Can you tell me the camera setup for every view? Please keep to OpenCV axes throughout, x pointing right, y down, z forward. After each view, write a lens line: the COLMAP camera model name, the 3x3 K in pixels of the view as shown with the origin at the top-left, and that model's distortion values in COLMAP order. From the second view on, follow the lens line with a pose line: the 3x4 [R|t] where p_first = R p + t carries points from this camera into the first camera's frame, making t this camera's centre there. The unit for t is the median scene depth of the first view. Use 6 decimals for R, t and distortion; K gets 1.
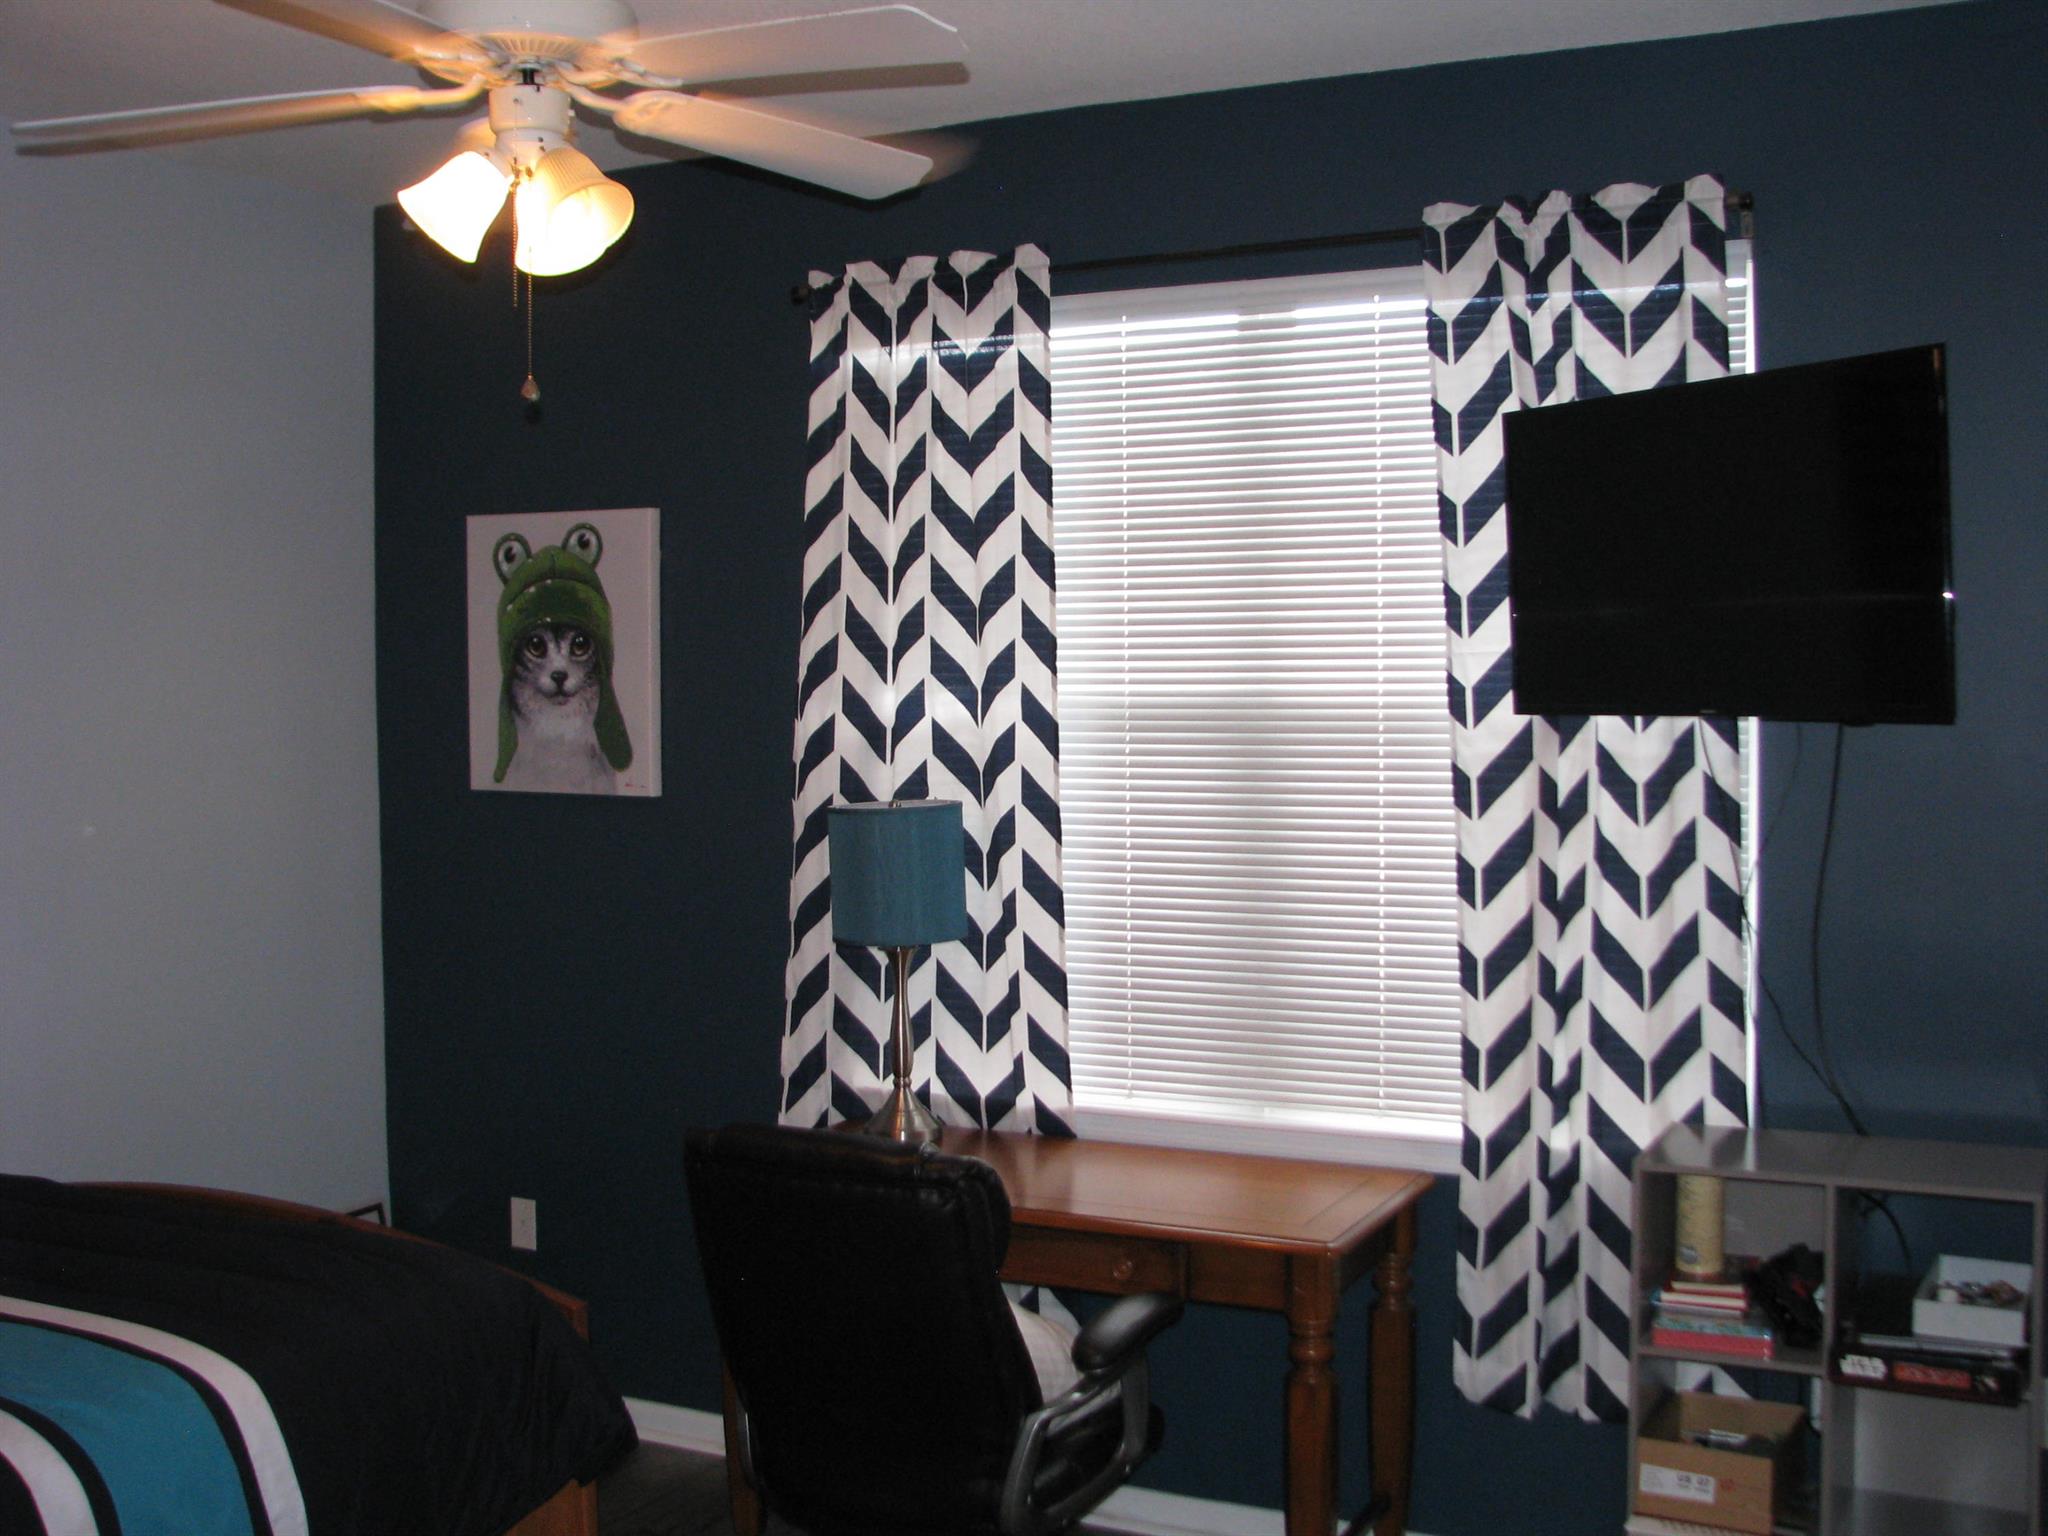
lens RADIAL K [[2180.1, 0, 1030.3], [0, 2180.1, 739.1], [0, 0, 1]] dist [-0.198440, 0.295342]
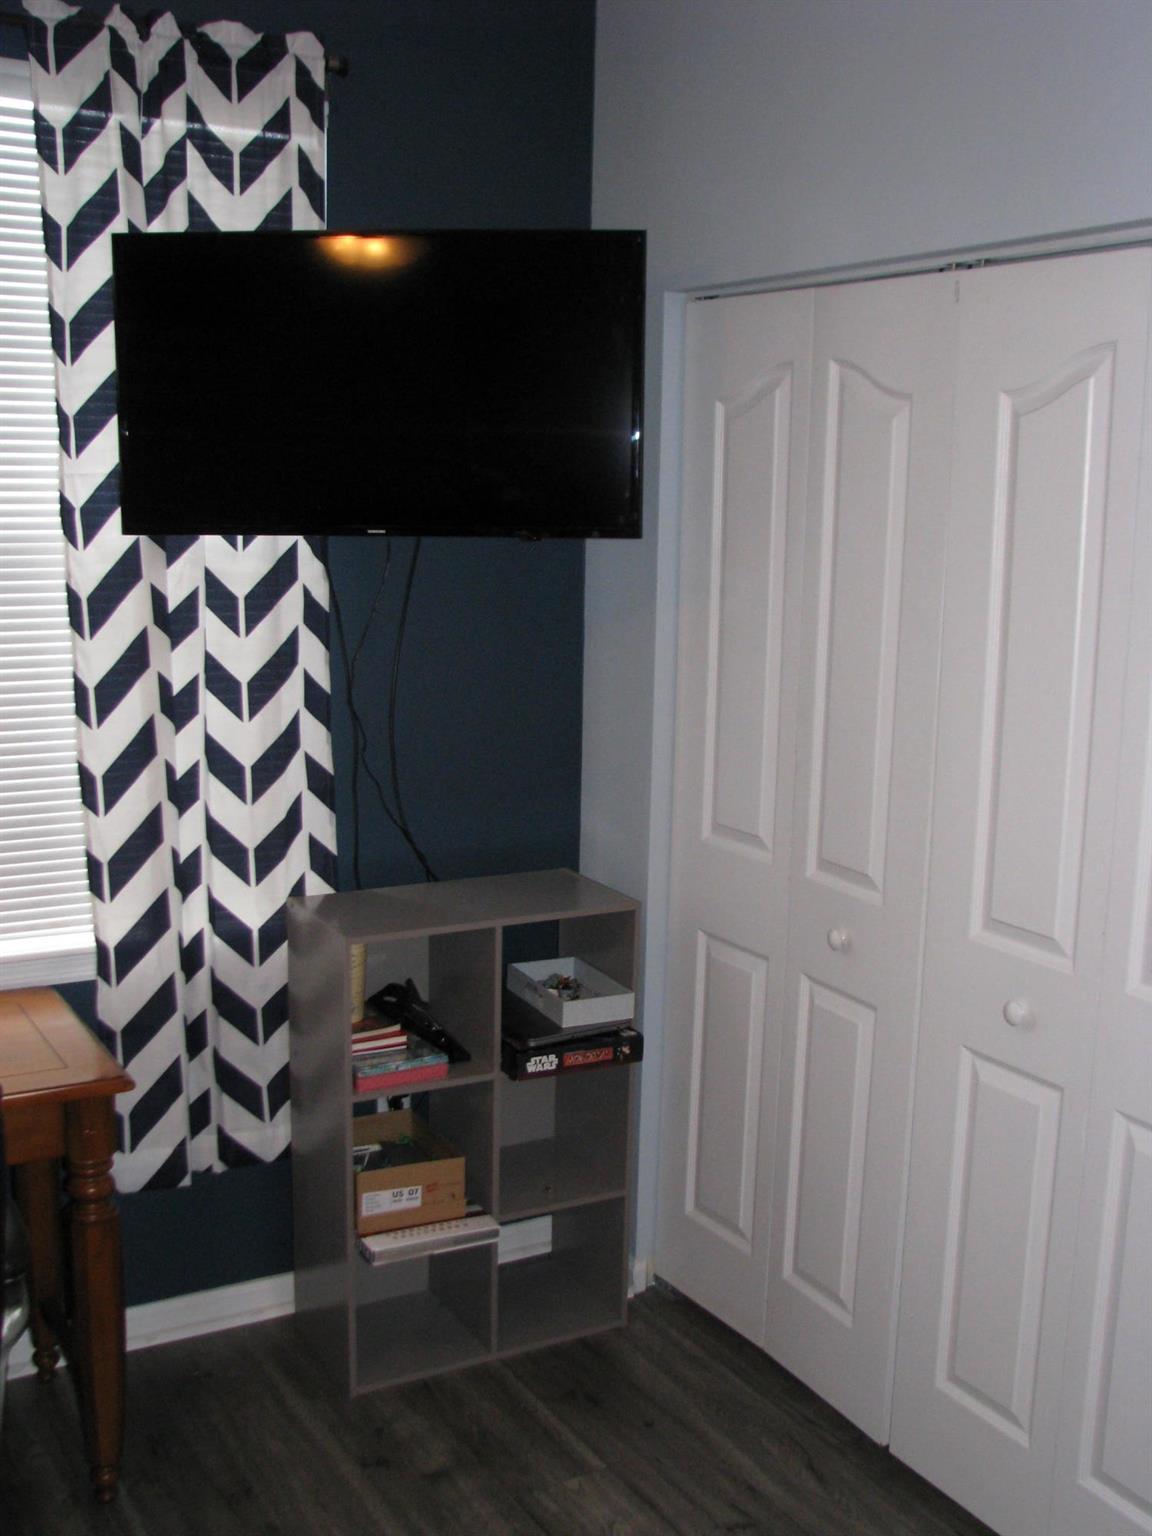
lens RADIAL K [[1635.1, 0, 575.9], [0, 1635.1, 780.2], [0, 0, 1]] dist [-0.198440, 0.295342]
pose [[0.552710, -0.126941, 0.823649, -0.308439], [0.002899, 0.988618, 0.150420, -0.010461], [-0.833369, -0.080751, 0.546787, 0.402222]]
